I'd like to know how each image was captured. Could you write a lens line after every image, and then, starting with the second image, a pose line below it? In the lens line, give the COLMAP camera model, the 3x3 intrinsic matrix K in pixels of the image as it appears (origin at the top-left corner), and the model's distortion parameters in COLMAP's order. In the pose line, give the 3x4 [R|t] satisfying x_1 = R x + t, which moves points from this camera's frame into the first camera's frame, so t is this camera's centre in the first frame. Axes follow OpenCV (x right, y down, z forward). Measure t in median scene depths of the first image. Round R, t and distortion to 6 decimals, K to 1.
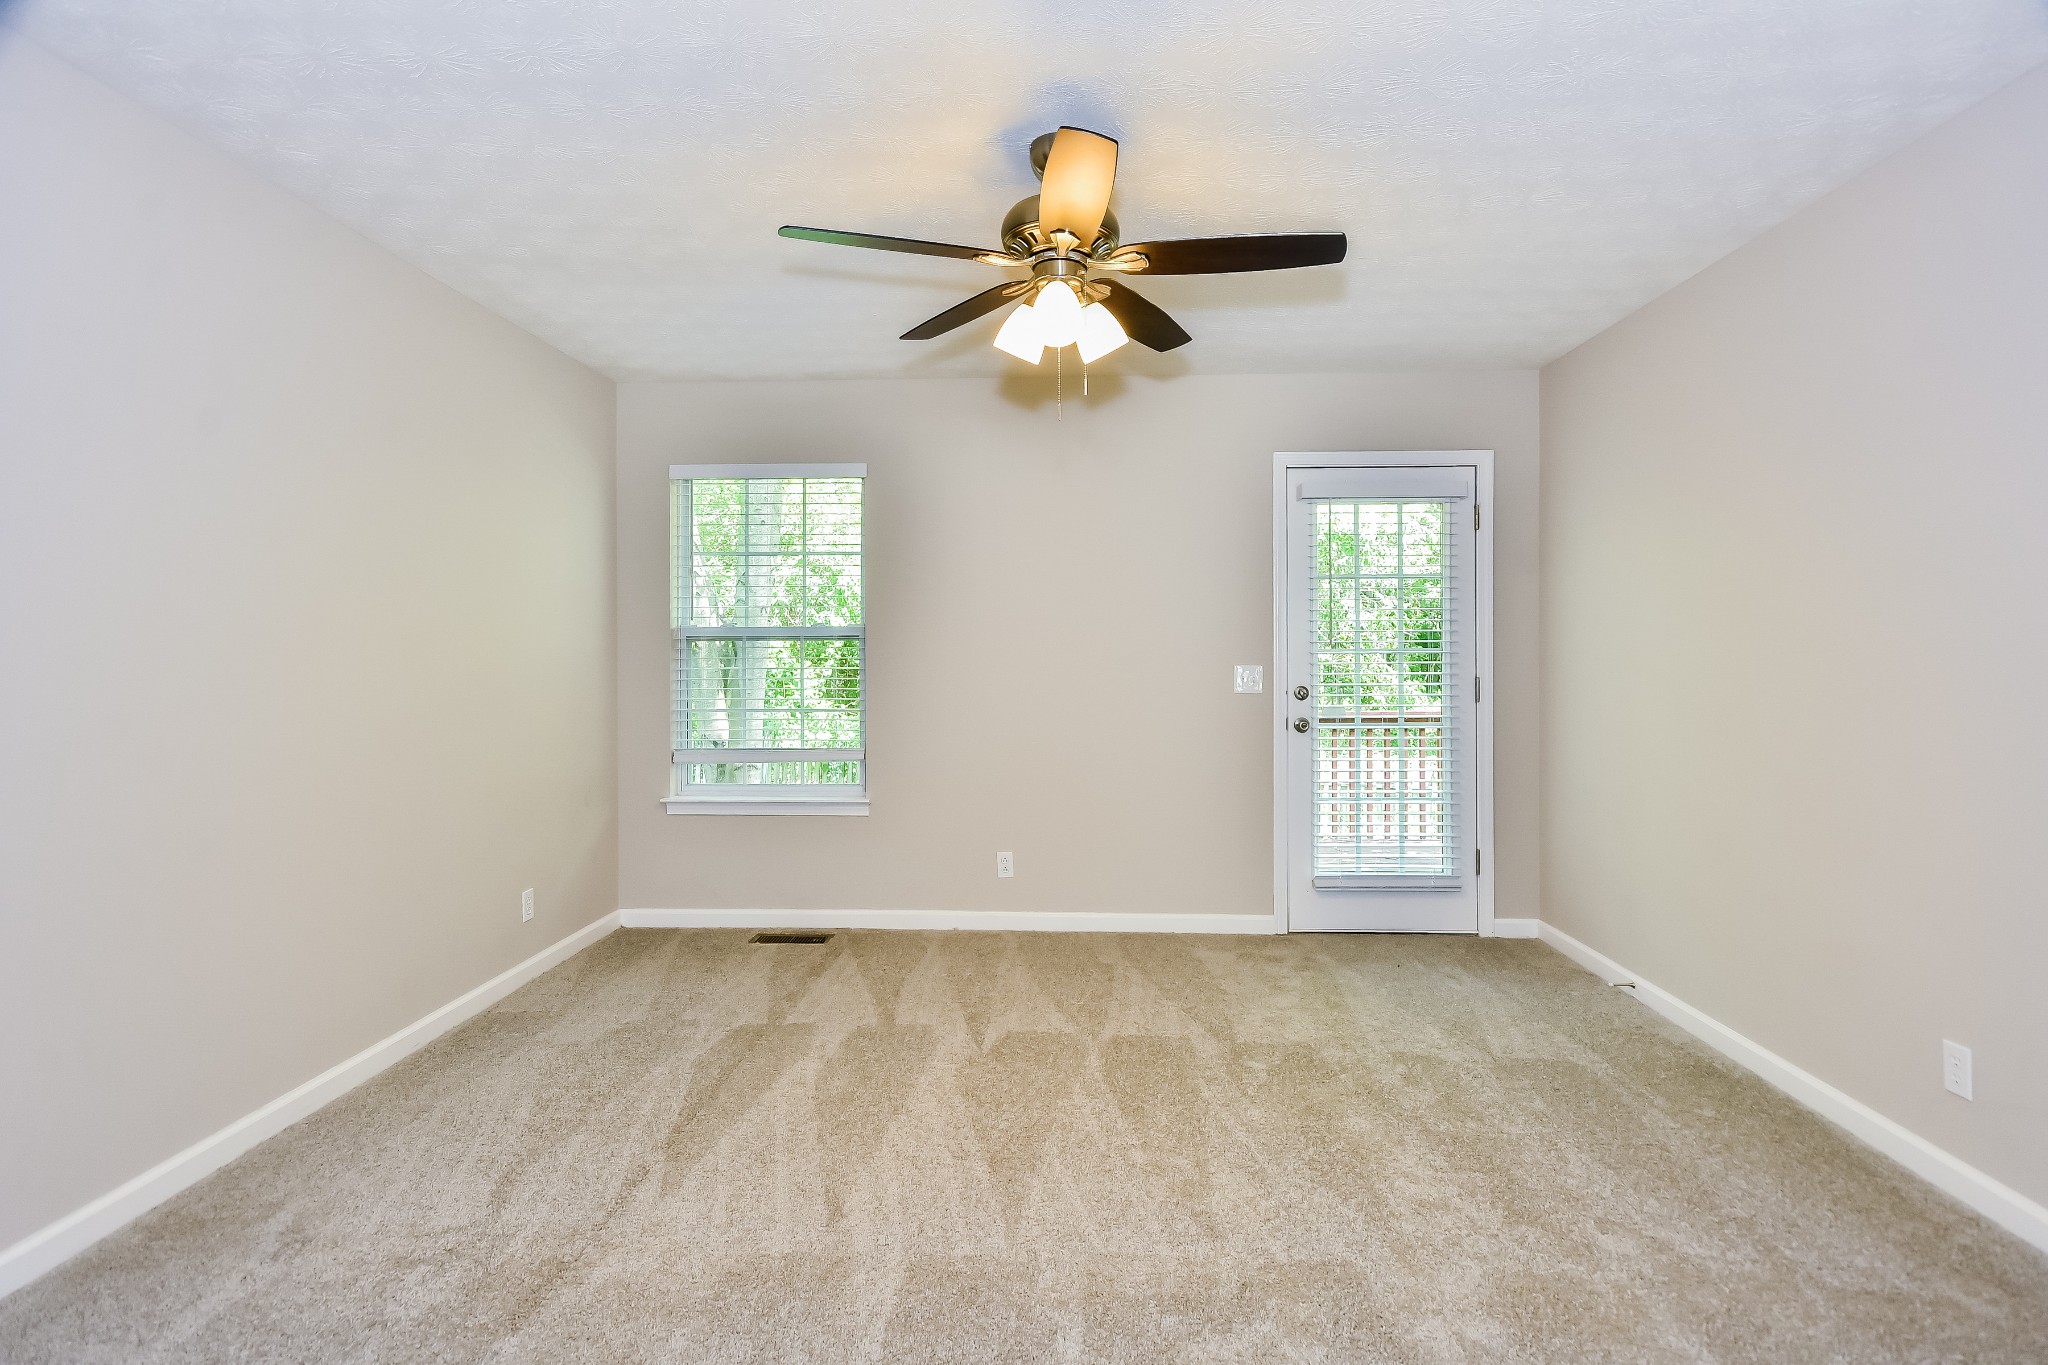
lens RADIAL K [[1021.7, 0, 1024.2], [0, 1021.7, 675.2], [0, 0, 1]] dist [0.015780, -0.000210]
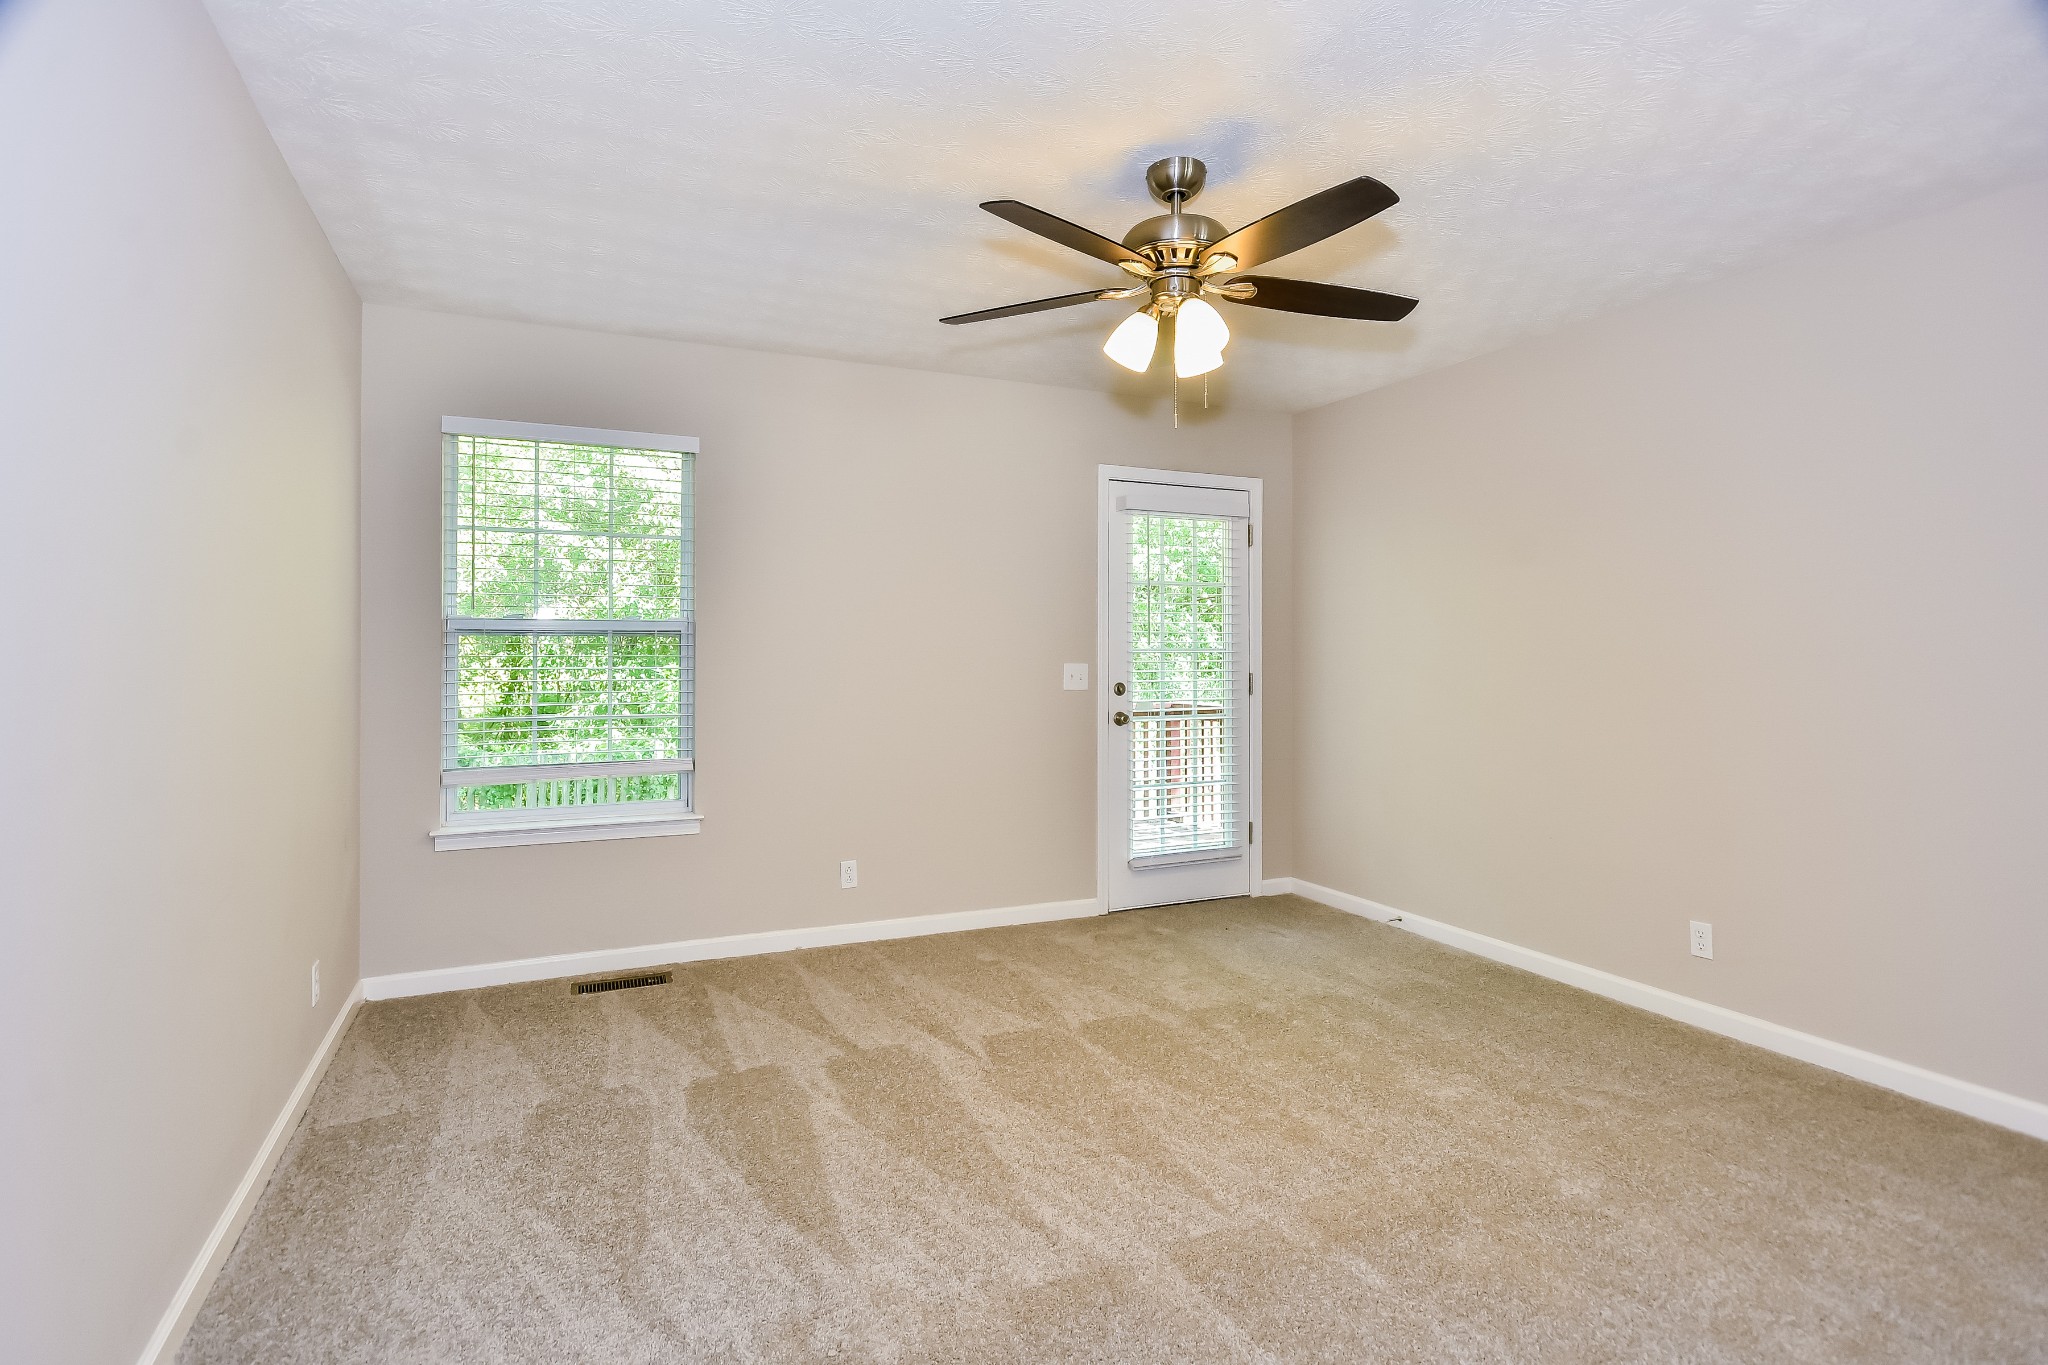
lens RADIAL K [[1043.5, 0, 1024.5], [0, 1043.5, 668.1], [0, 0, 1]] dist [0.004067, 0.001164]
pose [[0.889090, -0.003360, 0.457720, -0.367860], [0.006393, 0.999967, -0.005077, 0.000363], [-0.457687, 0.007440, 0.889082, 0.076262]]
